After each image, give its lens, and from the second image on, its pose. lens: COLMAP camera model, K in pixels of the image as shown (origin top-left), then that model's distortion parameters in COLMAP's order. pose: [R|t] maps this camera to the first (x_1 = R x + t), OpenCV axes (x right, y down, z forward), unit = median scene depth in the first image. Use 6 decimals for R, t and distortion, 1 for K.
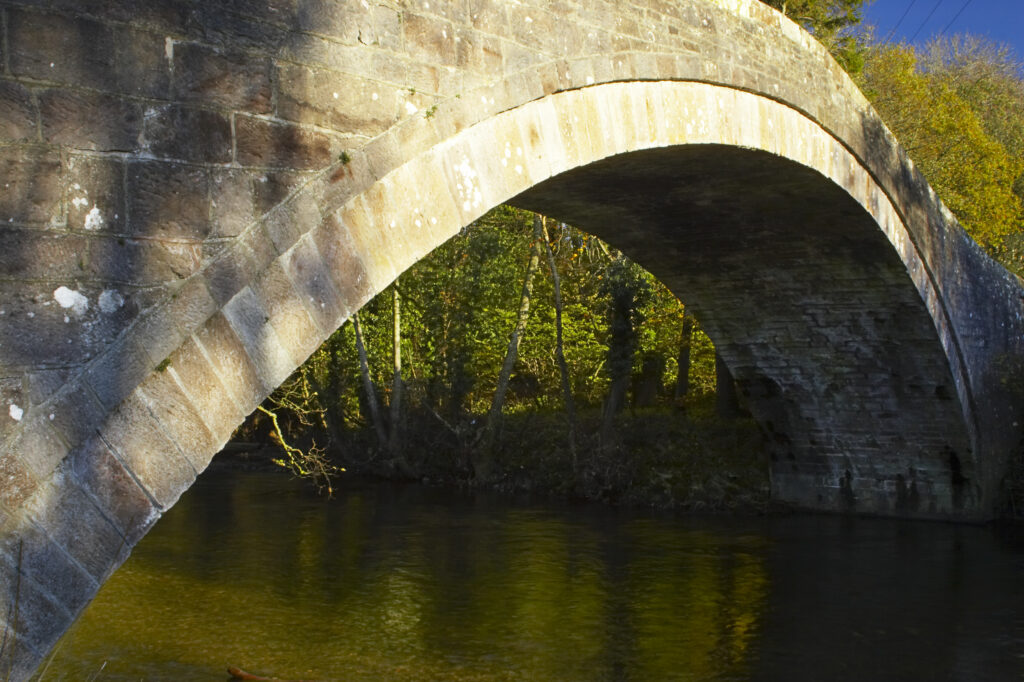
lens RADIAL K [[975.1, 0, 511.1], [0, 975.1, 349.6], [0, 0, 1]] dist [-0.099847, 0.000000]
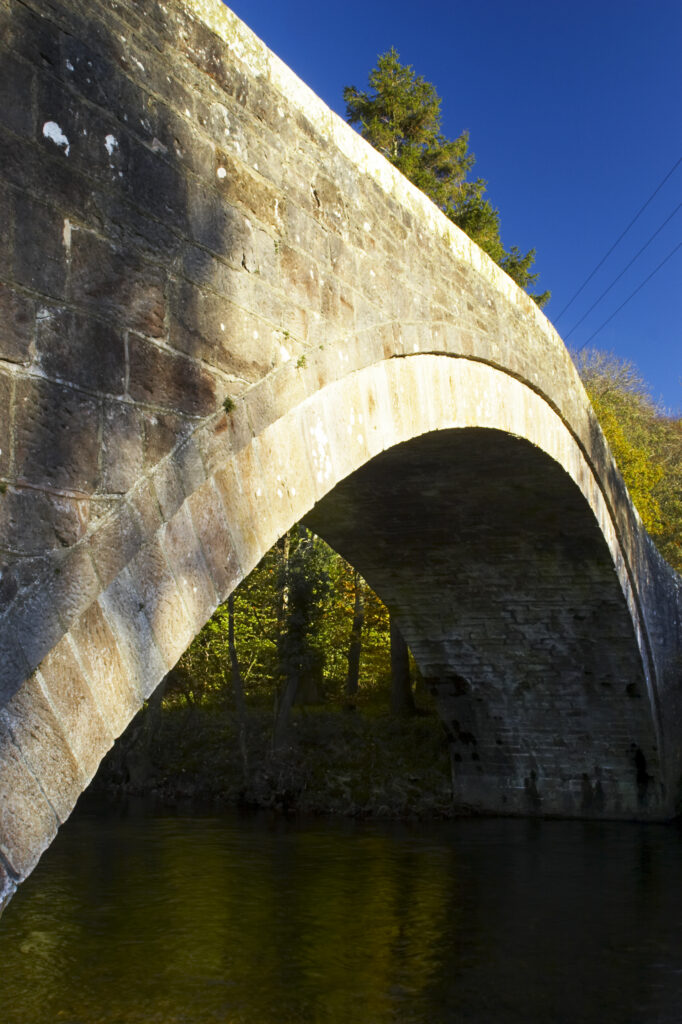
lens RADIAL K [[975.1, 0, 340.4], [0, 975.1, 507.9], [0, 0, 1]] dist [-0.099847, 0.000000]
pose [[0.975778, 0.040144, 0.215047, -0.162095], [-0.010097, 0.990236, -0.139036, -0.002534], [-0.218529, 0.133497, 0.966656, 0.141023]]
